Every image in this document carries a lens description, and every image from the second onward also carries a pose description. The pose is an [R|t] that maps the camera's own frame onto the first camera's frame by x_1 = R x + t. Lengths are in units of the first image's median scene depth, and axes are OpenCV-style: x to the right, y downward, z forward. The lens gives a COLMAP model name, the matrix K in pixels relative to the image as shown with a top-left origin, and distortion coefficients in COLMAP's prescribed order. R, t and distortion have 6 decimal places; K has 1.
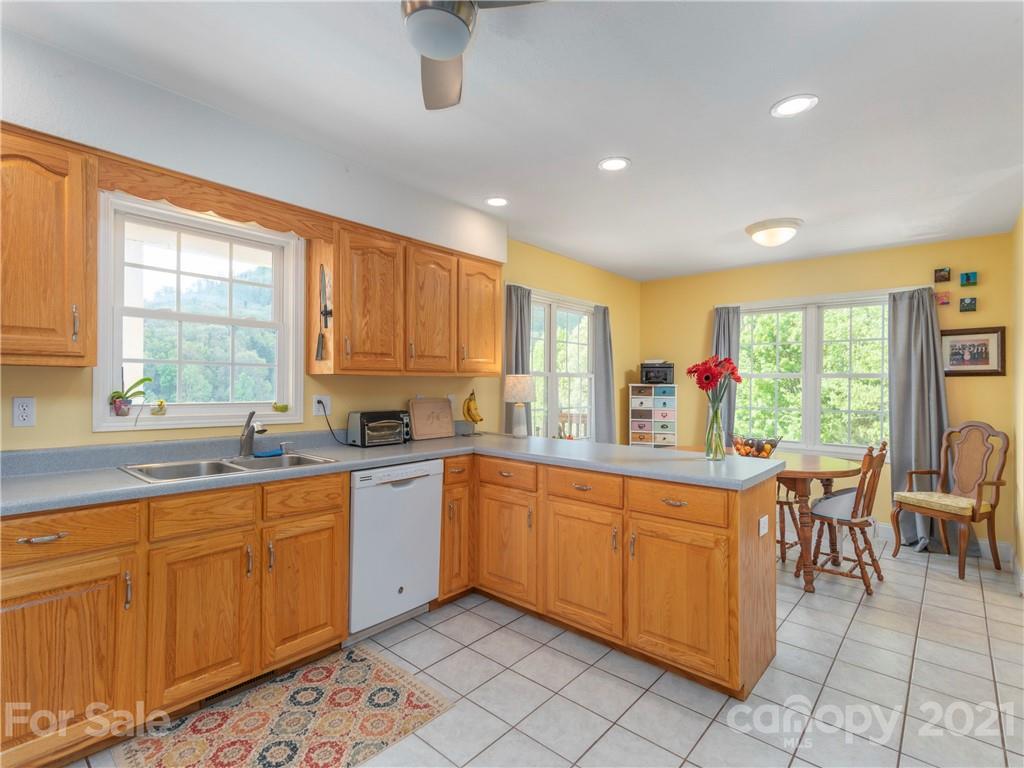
lens RADIAL K [[504.1, 0, 510.2], [0, 504.1, 382.8], [0, 0, 1]] dist [0.003749, 0.000173]
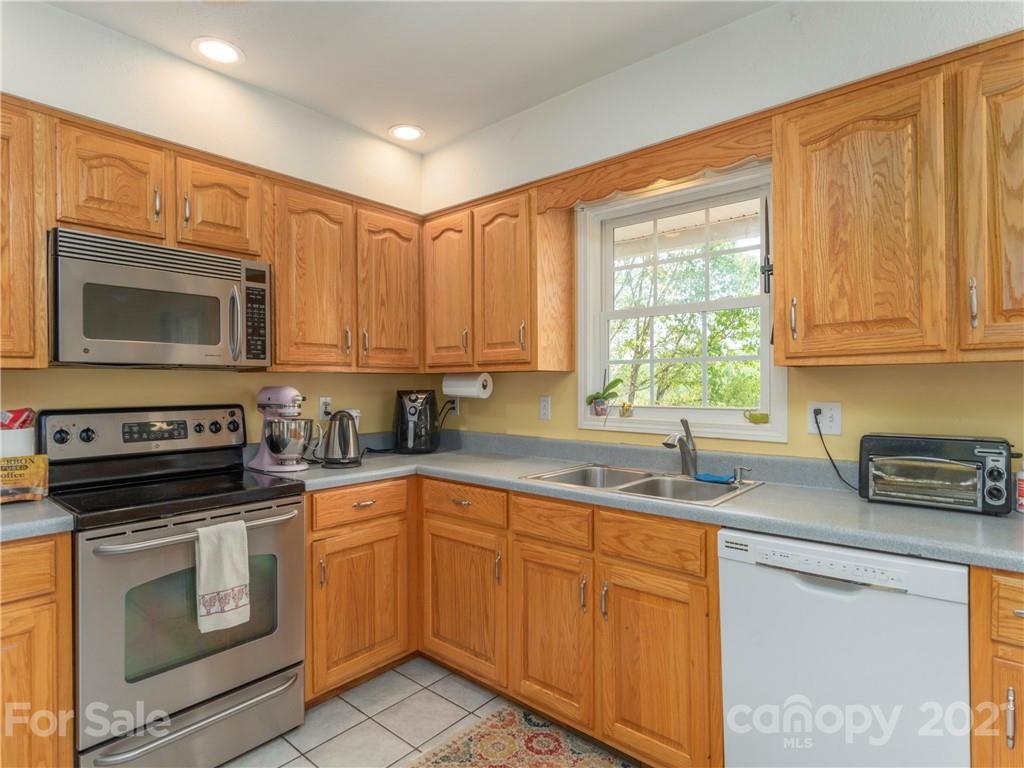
lens RADIAL K [[557.7, 0, 510.2], [0, 557.7, 385.2], [0, 0, 1]] dist [-0.002358, -0.001412]
pose [[-0.008349, -0.010479, -0.999910, 0.356718], [0.007132, 0.999919, -0.010539, 0.011505], [0.999940, -0.007219, -0.008273, 0.754170]]
